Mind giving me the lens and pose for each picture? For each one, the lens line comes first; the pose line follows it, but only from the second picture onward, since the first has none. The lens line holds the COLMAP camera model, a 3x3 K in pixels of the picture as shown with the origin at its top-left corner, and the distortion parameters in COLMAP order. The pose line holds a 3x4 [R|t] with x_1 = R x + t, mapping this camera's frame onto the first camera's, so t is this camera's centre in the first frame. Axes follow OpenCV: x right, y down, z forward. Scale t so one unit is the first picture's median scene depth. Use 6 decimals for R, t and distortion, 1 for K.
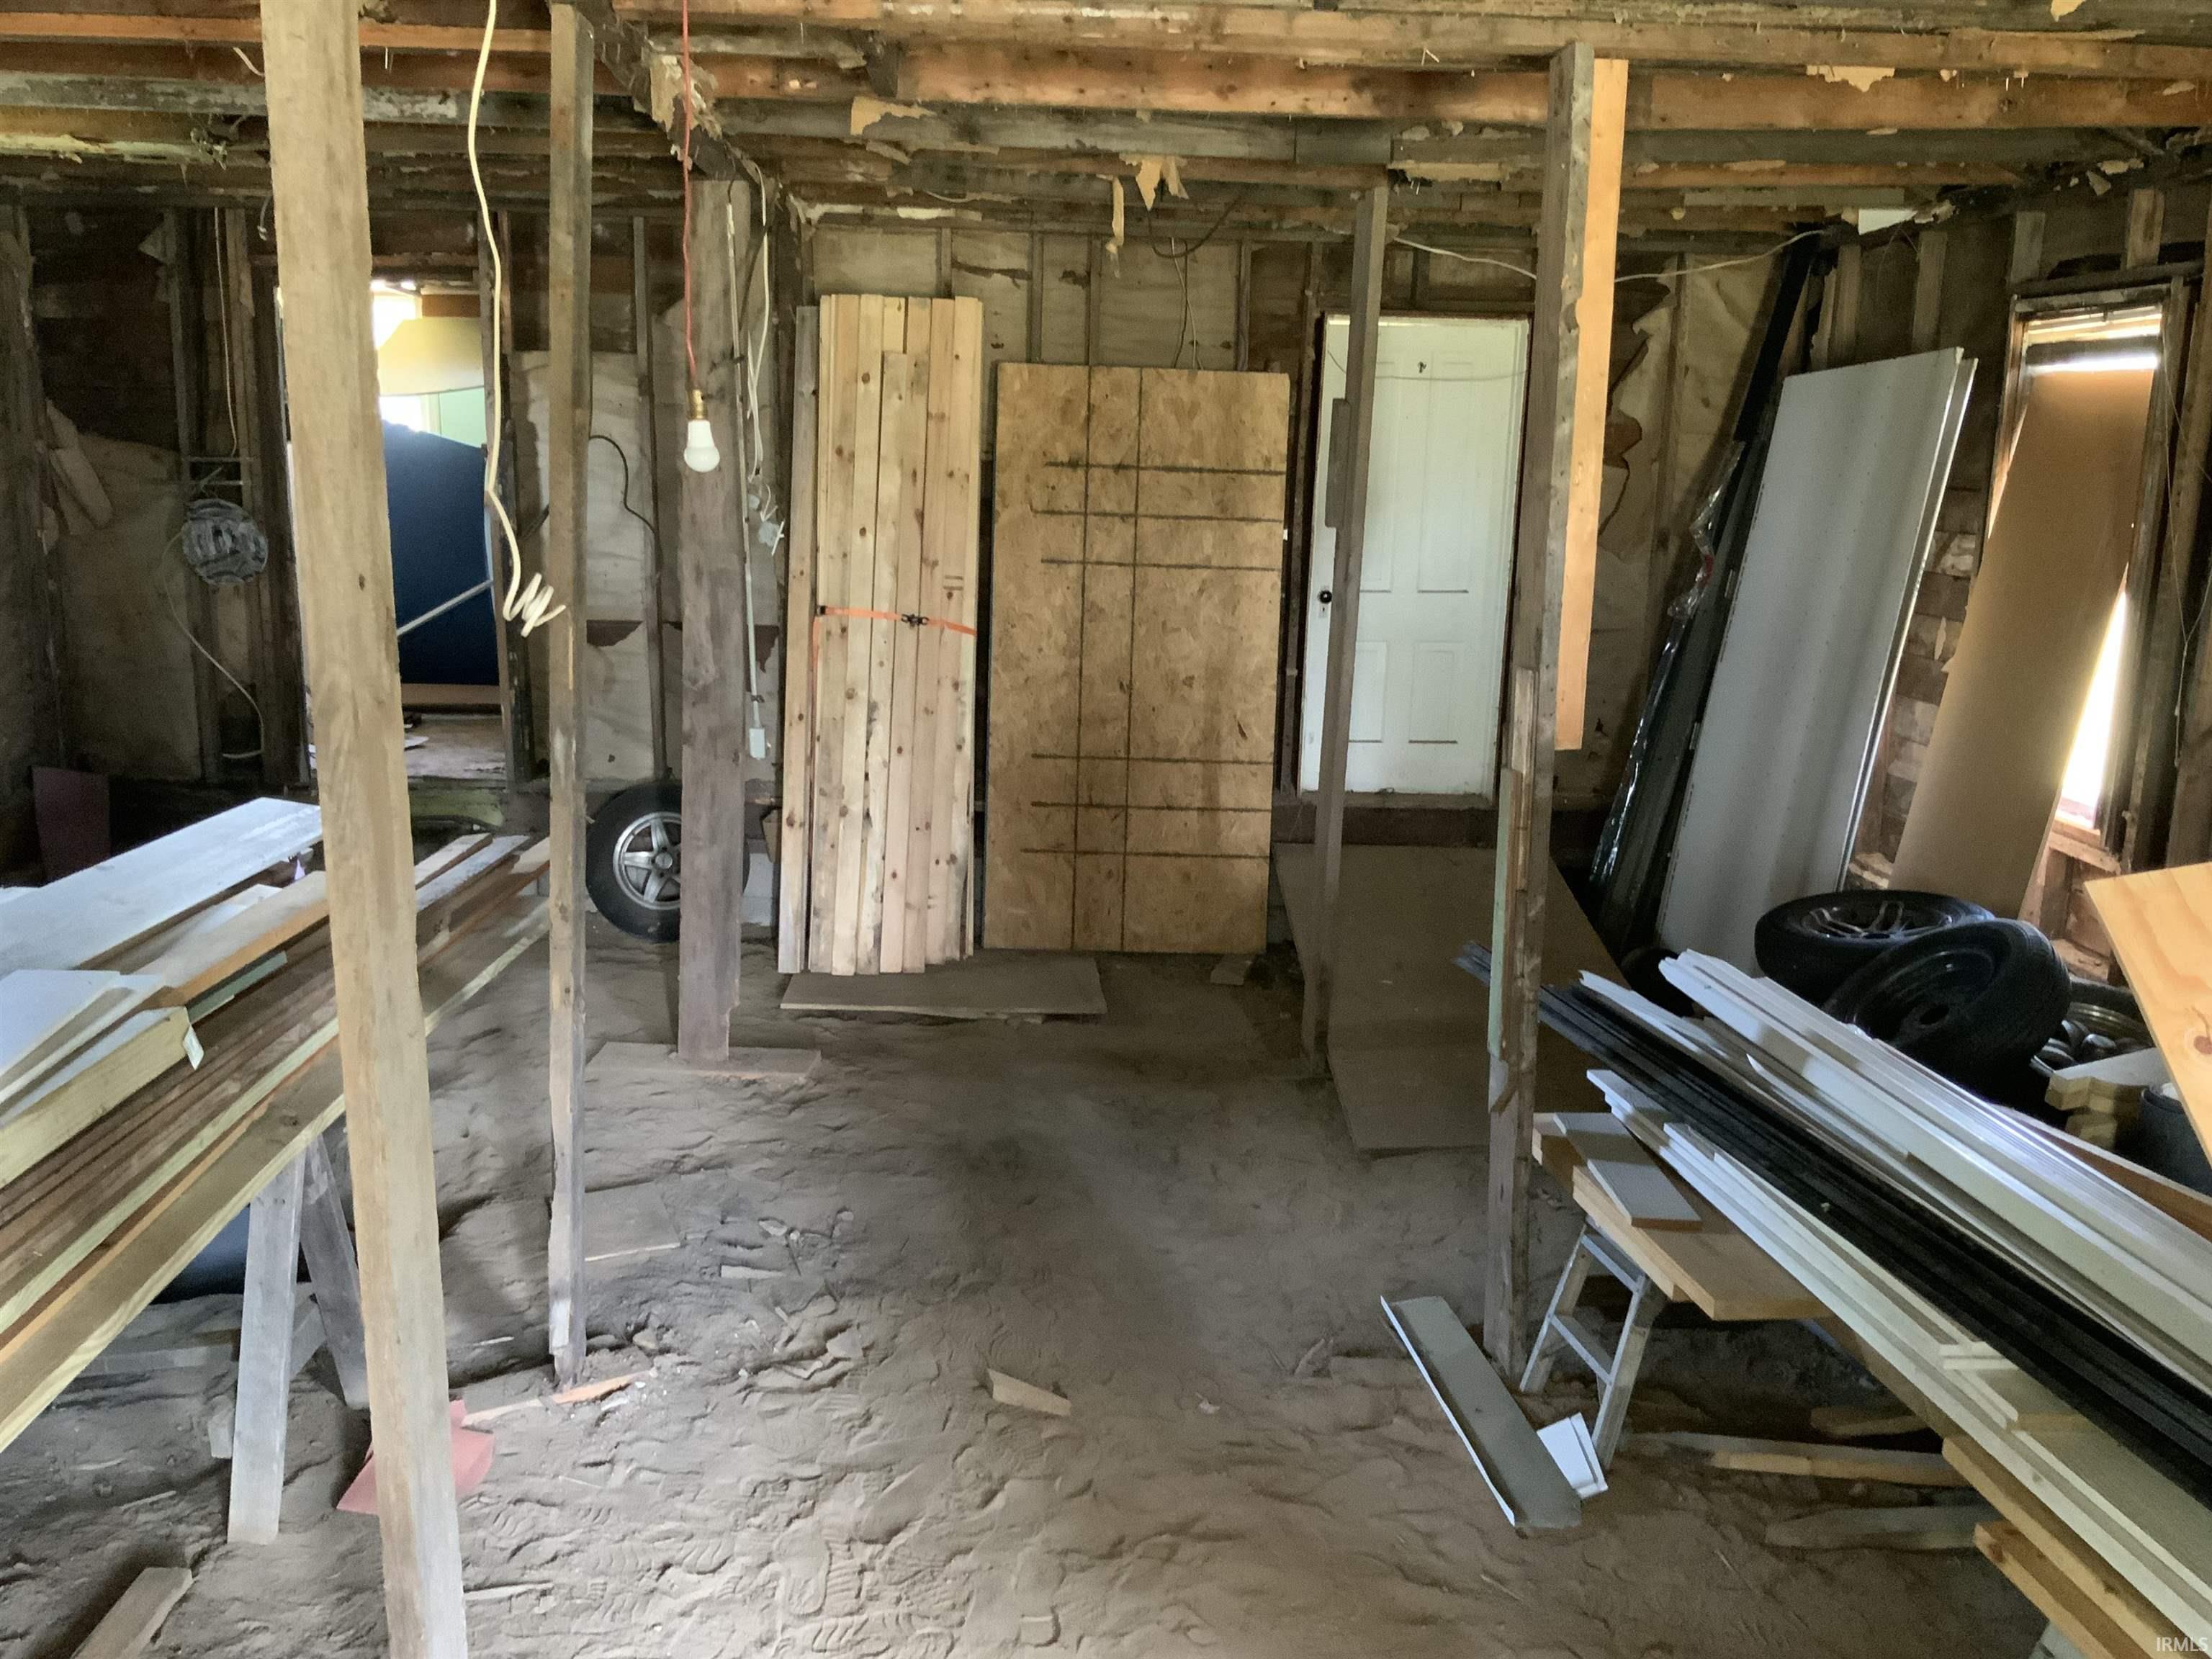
lens RADIAL K [[1836.6, 0, 1106.0], [0, 1836.6, 829.5], [0, 0, 1]] dist [0.083304, -0.149374]
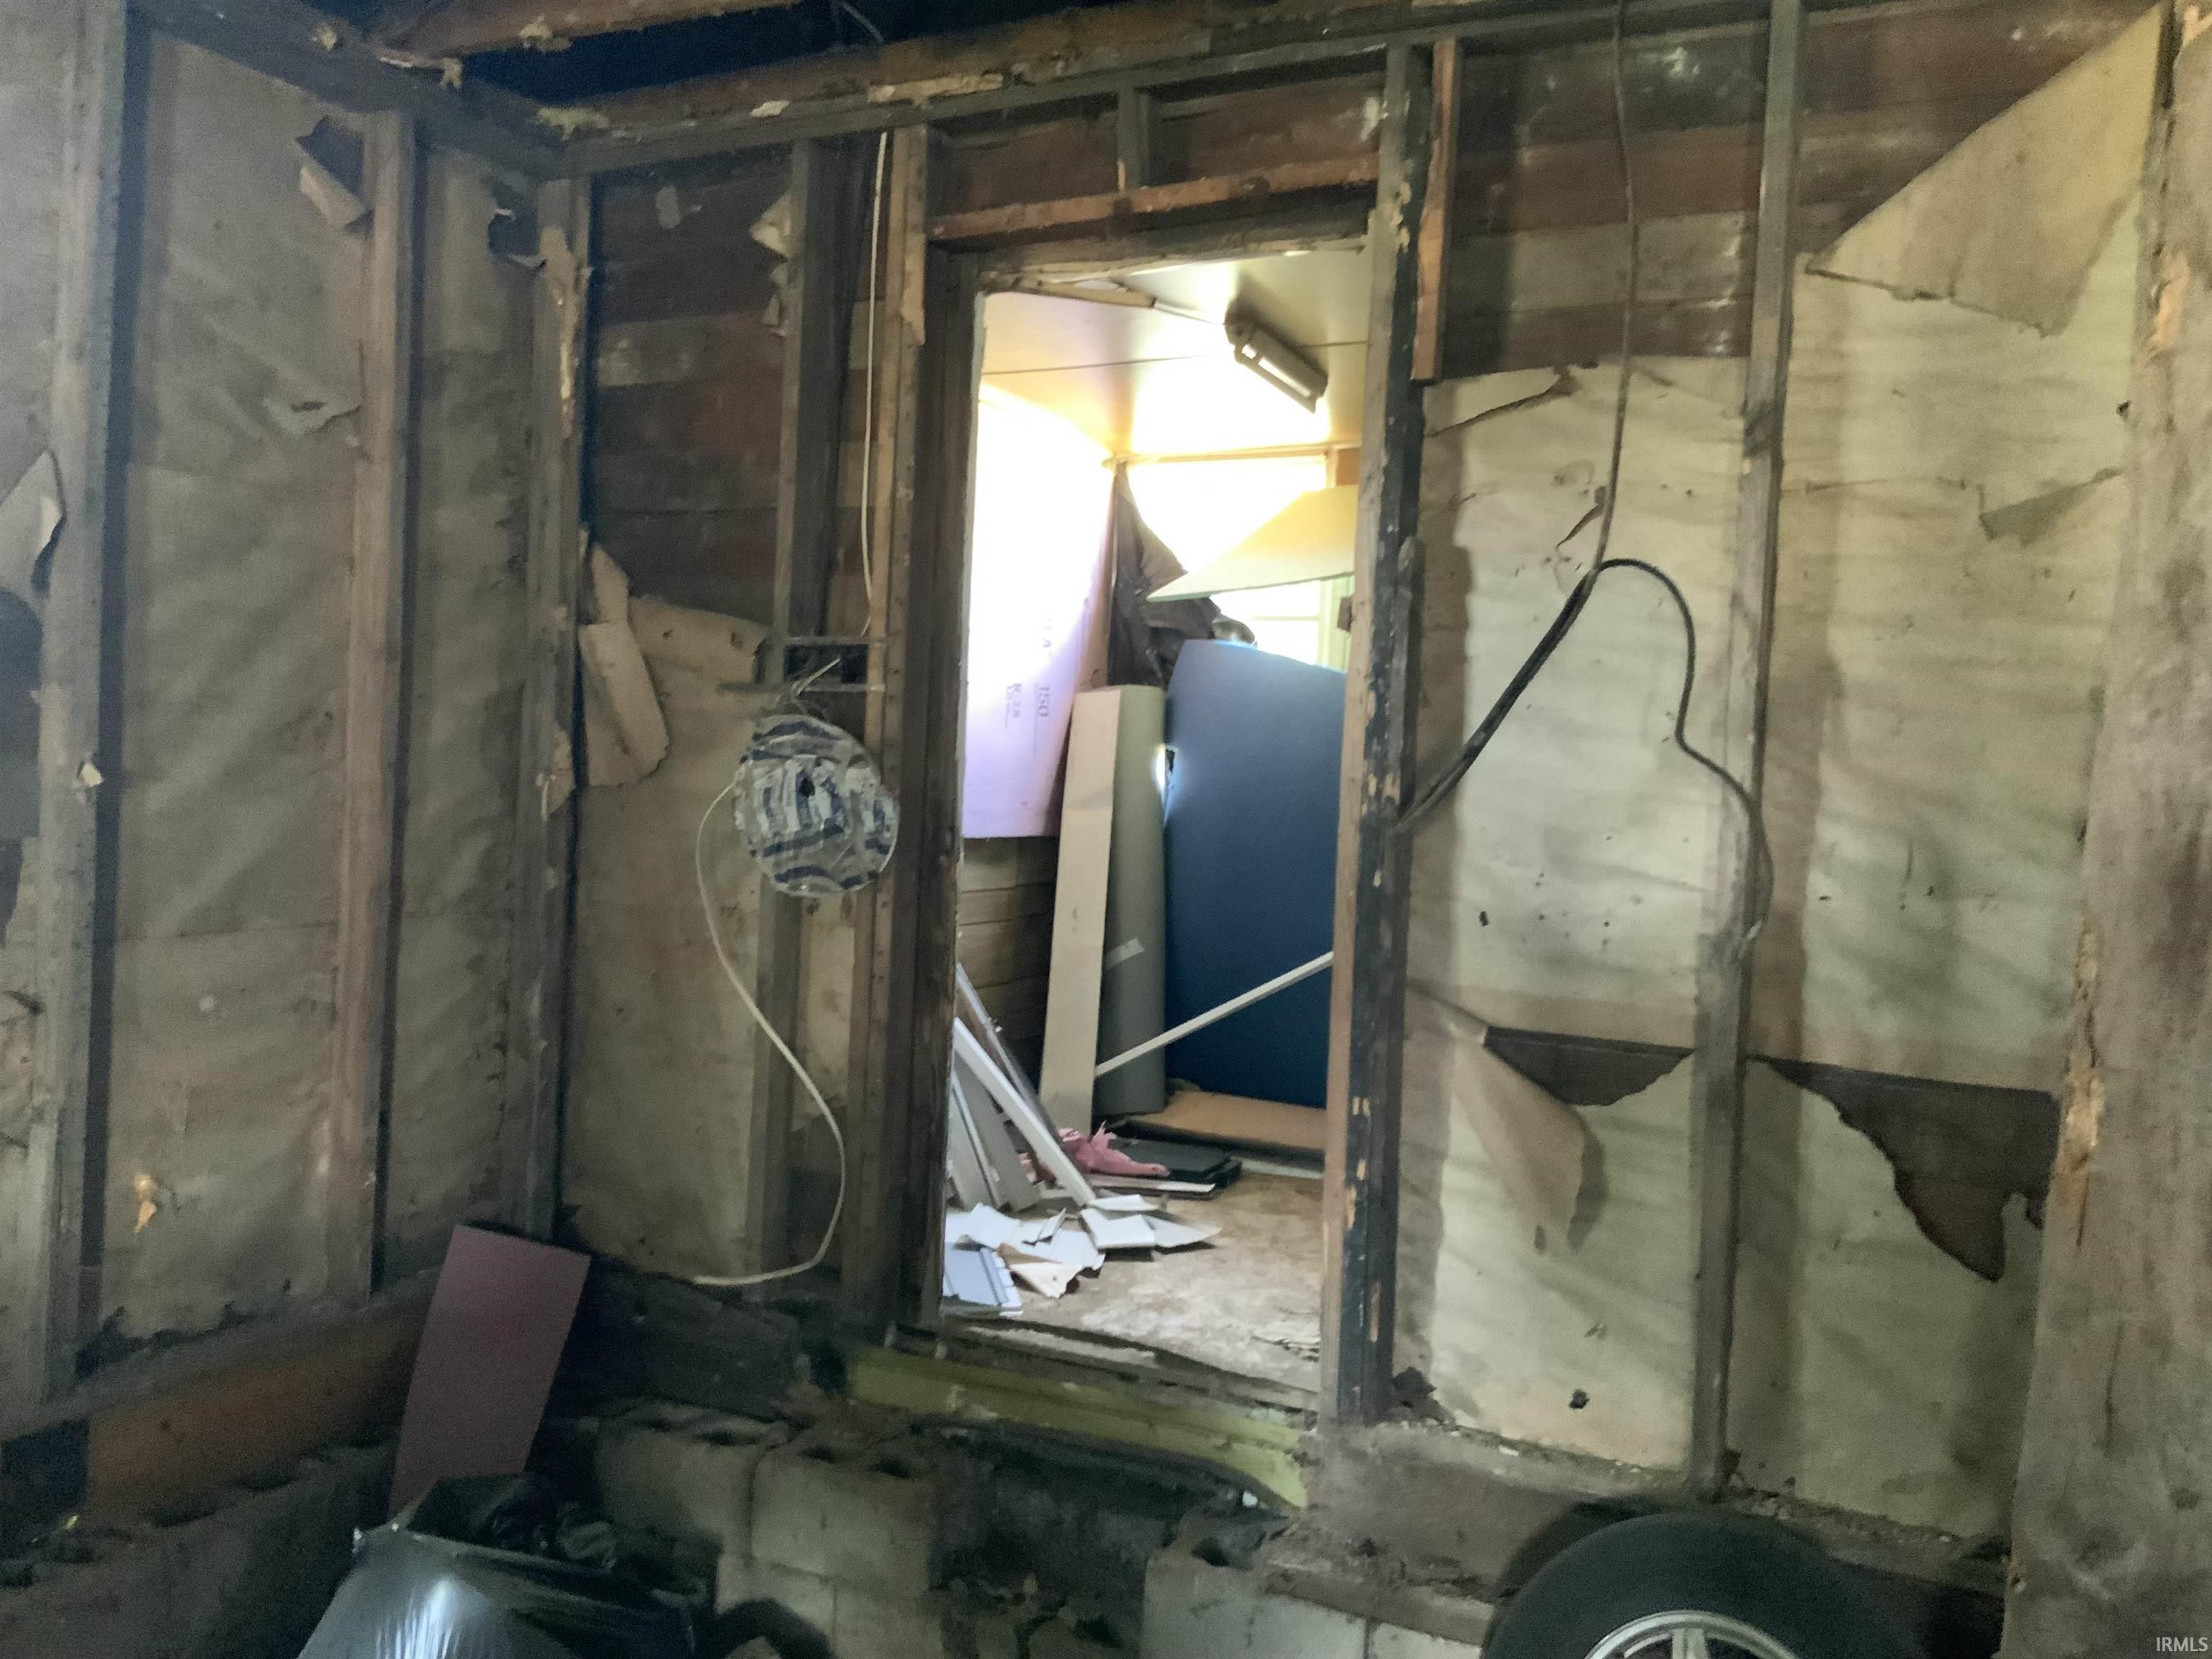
lens RADIAL K [[1836.6, 0, 1106.0], [0, 1836.6, 829.5], [0, 0, 1]] dist [0.083304, -0.149374]
pose [[0.865736, 0.036330, -0.499181, -0.174689], [-0.133278, 0.978084, -0.159962, -0.083709], [0.482430, 0.205015, 0.851604, 0.635962]]
